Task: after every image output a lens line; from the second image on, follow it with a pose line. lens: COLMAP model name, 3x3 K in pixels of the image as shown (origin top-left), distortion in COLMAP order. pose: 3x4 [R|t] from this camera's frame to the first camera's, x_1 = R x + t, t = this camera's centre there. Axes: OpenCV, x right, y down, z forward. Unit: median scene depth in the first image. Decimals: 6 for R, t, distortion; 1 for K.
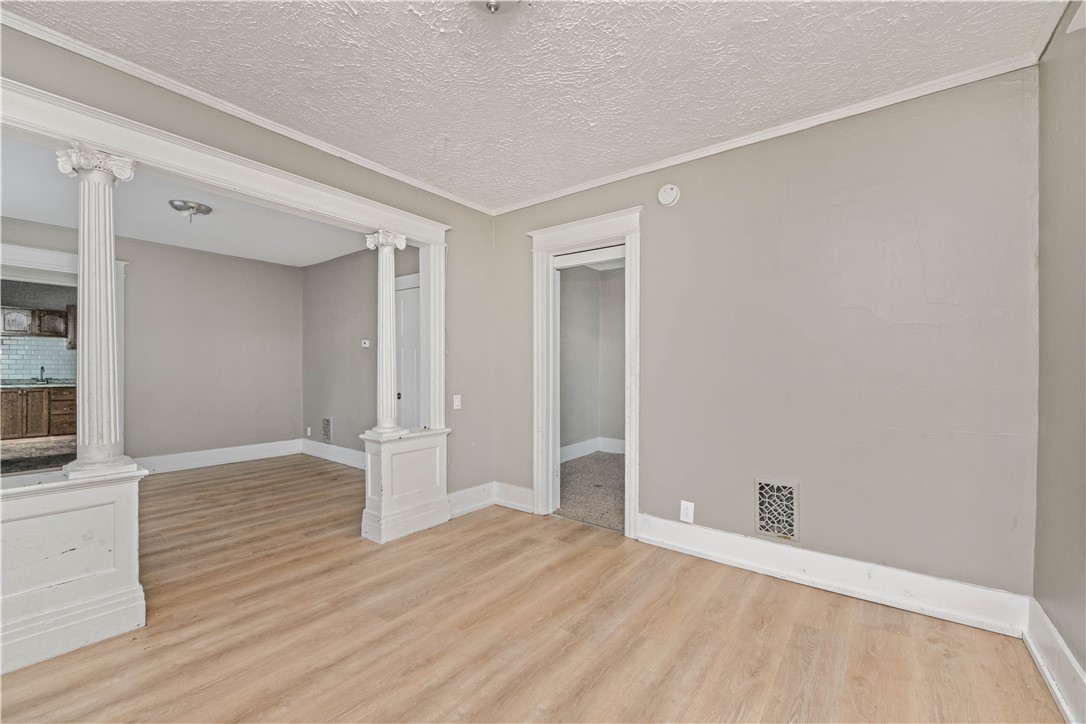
lens RADIAL K [[441.4, 0, 552.1], [0, 441.4, 369.5], [0, 0, 1]] dist [-0.007946, -0.000799]
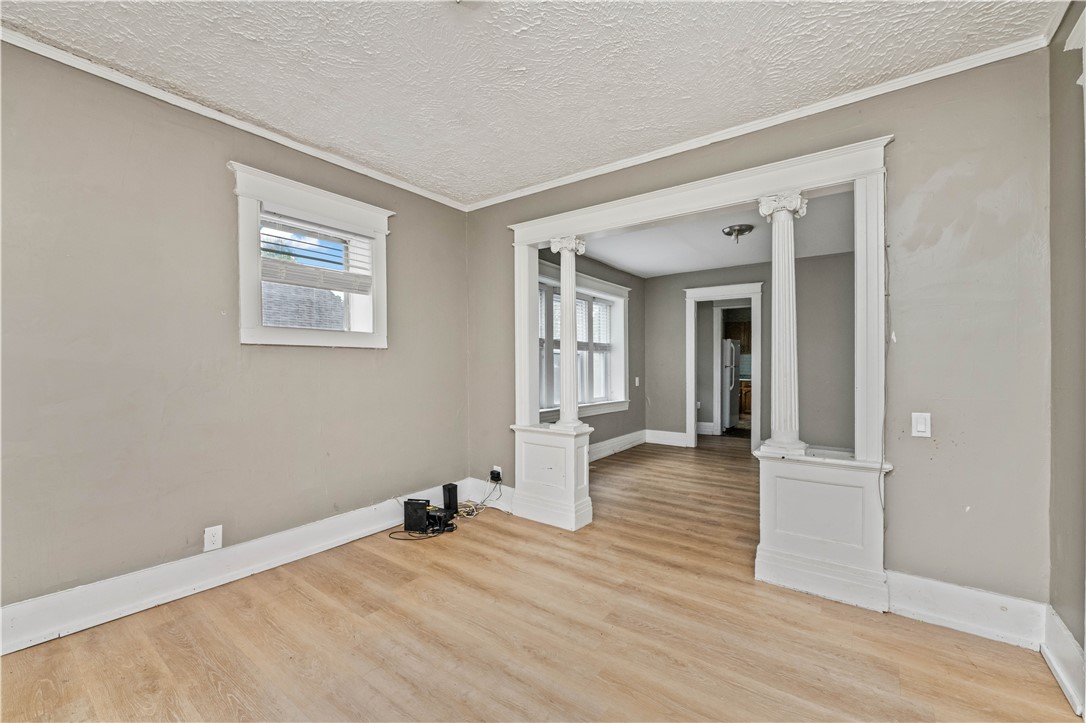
lens RADIAL K [[441.4, 0, 552.7], [0, 441.4, 370.2], [0, 0, 1]] dist [-0.007946, -0.000799]
pose [[0.010596, 0.006002, -0.999926, 0.402134], [-0.004187, 0.999973, 0.005958, 0.000442], [0.999935, 0.004123, 0.010621, 0.566096]]
